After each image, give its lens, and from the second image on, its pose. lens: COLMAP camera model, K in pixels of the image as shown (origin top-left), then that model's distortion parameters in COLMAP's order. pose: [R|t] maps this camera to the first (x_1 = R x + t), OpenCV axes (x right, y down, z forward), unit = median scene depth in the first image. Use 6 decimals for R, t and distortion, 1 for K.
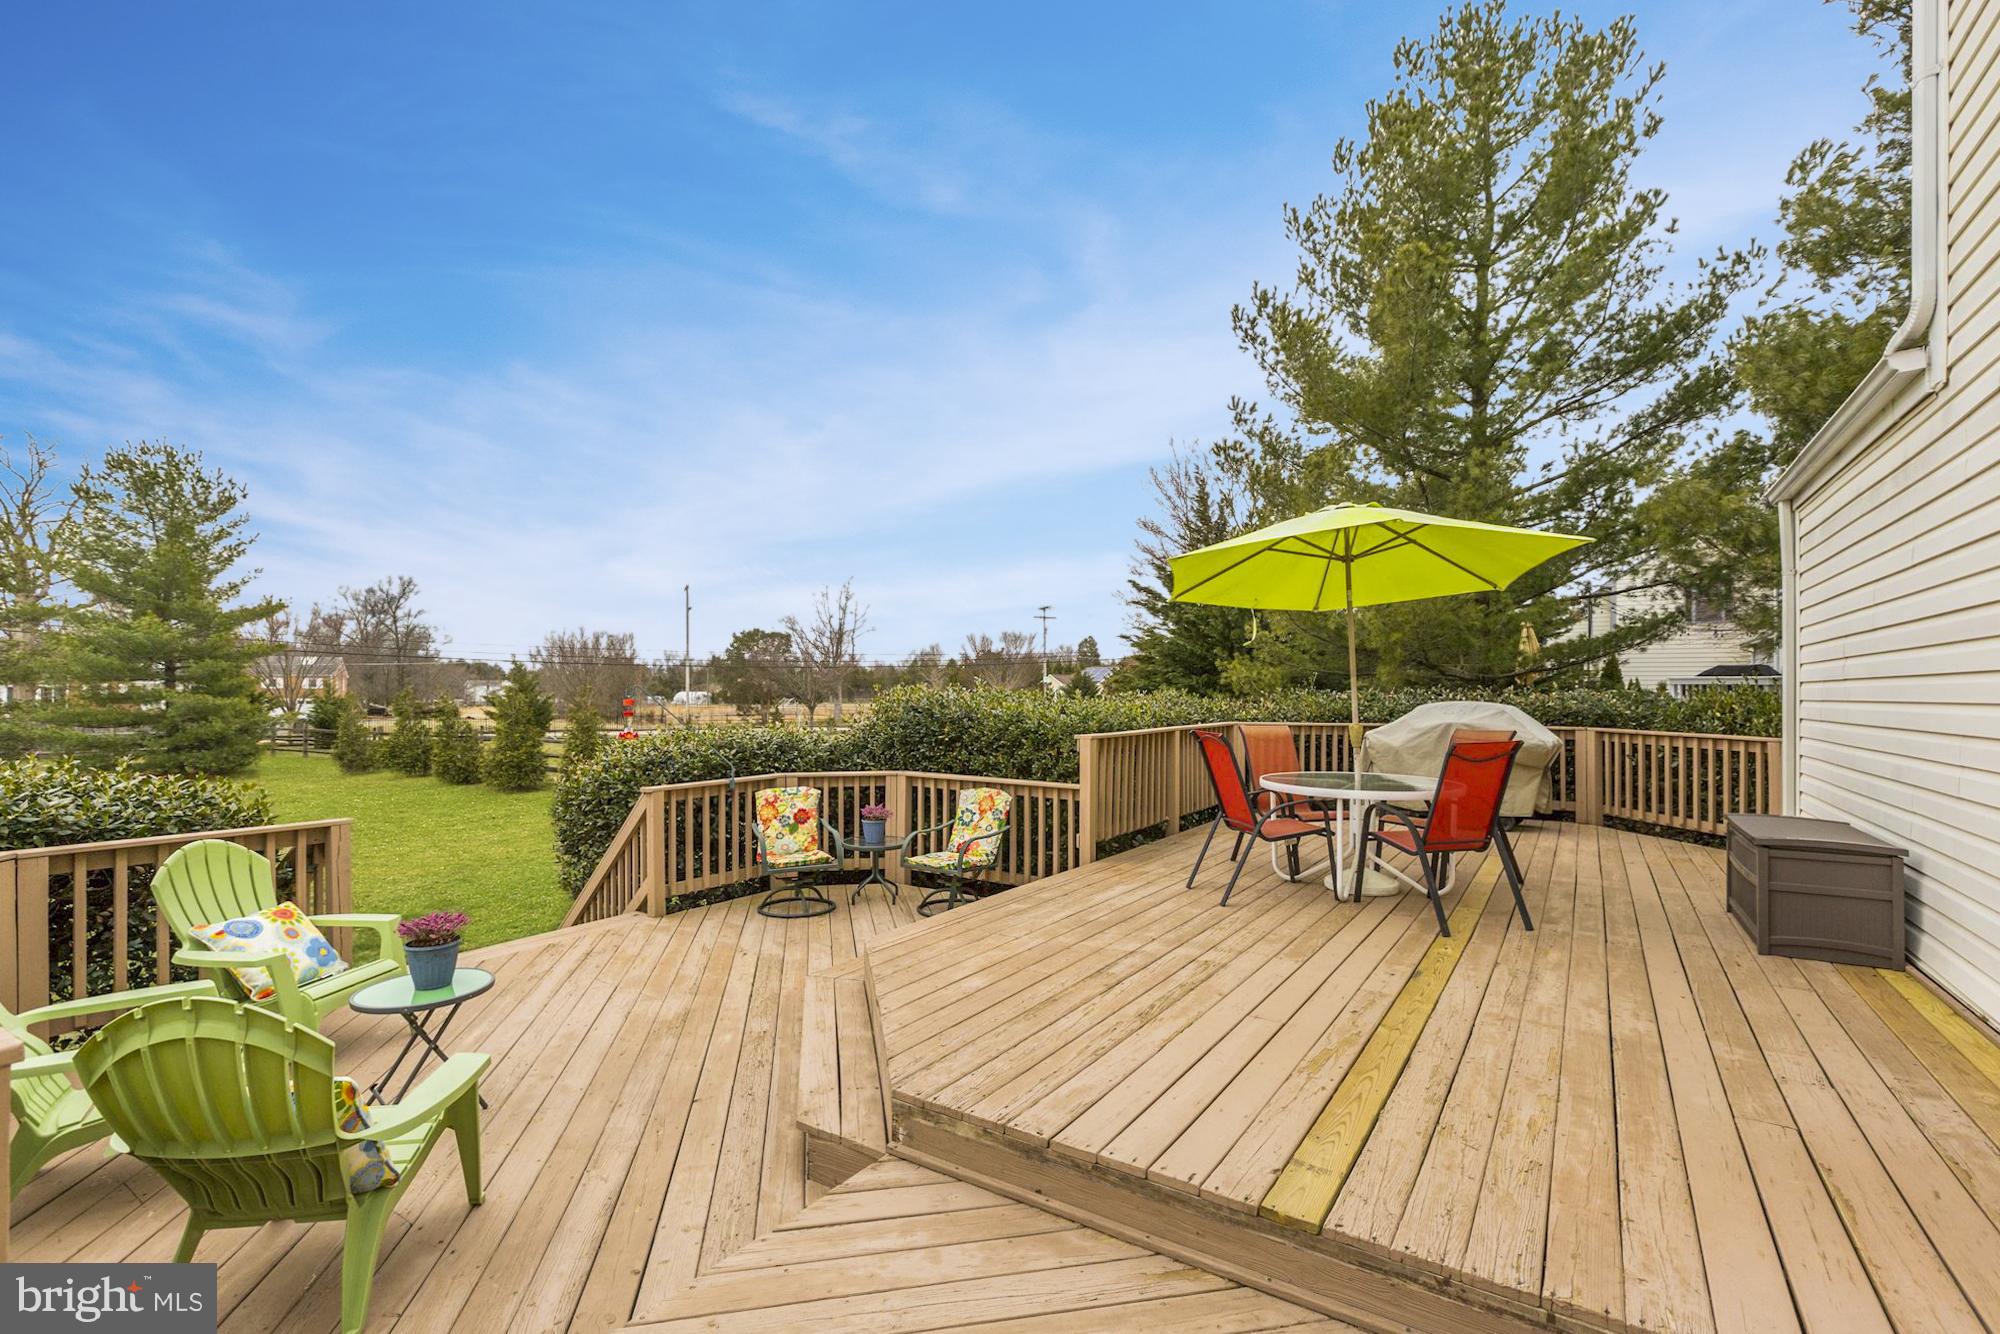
lens RADIAL K [[888.4, 0, 1036.6], [0, 888.4, 701.5], [0, 0, 1]] dist [-0.004764, -0.000682]
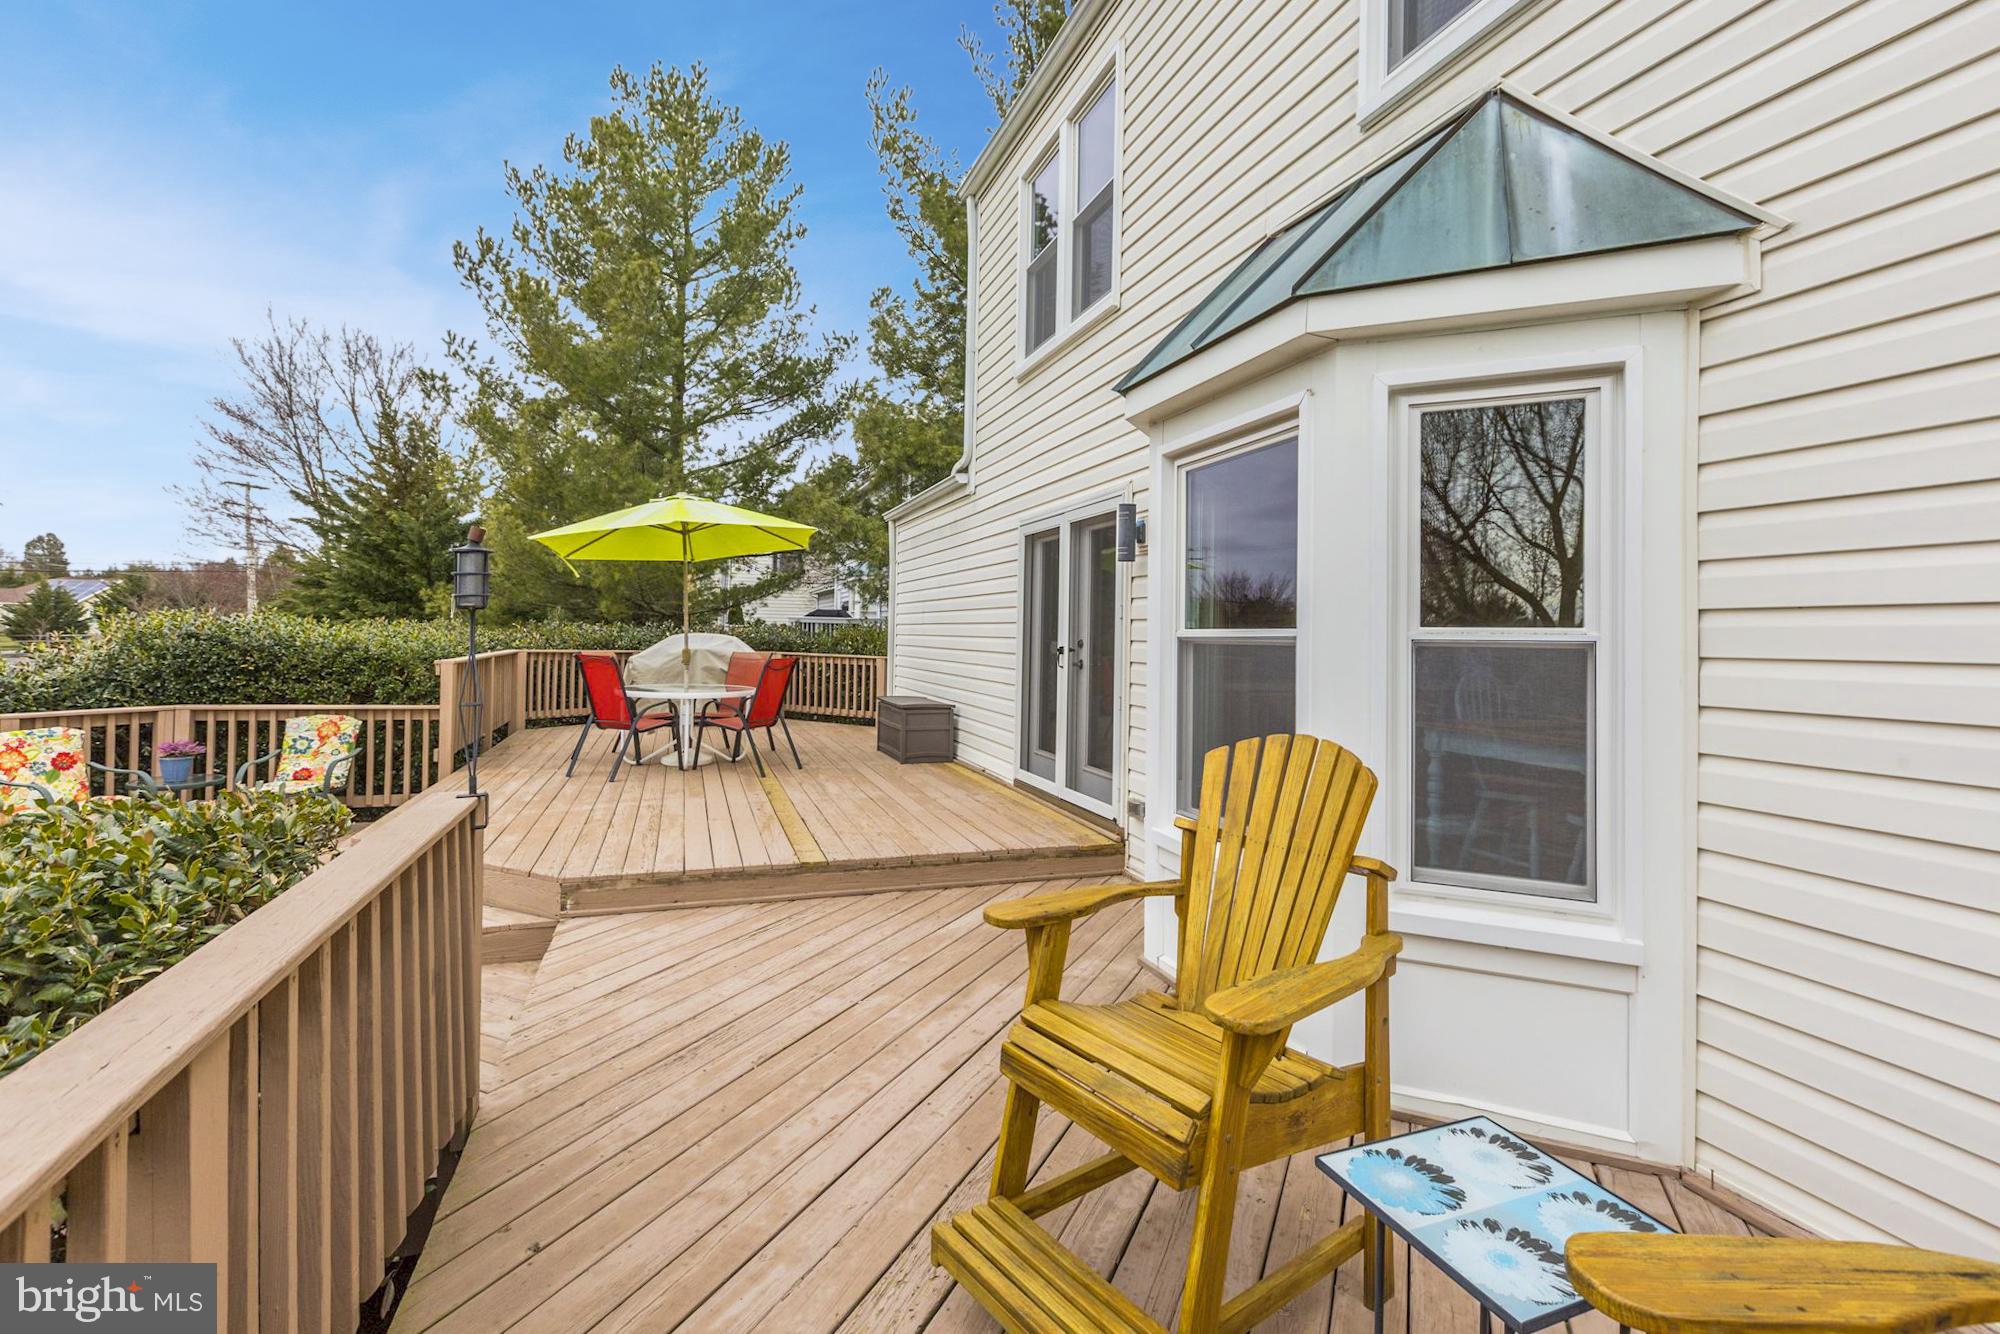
lens RADIAL K [[870.3, 0, 1003.6], [0, 870.3, 657.9], [0, 0, 1]] dist [0.001377, 0.000619]
pose [[0.614165, -0.014144, 0.789051, -0.326994], [-0.009211, 0.999643, 0.025088, -0.000023], [-0.789124, -0.022676, 0.613815, -0.205357]]
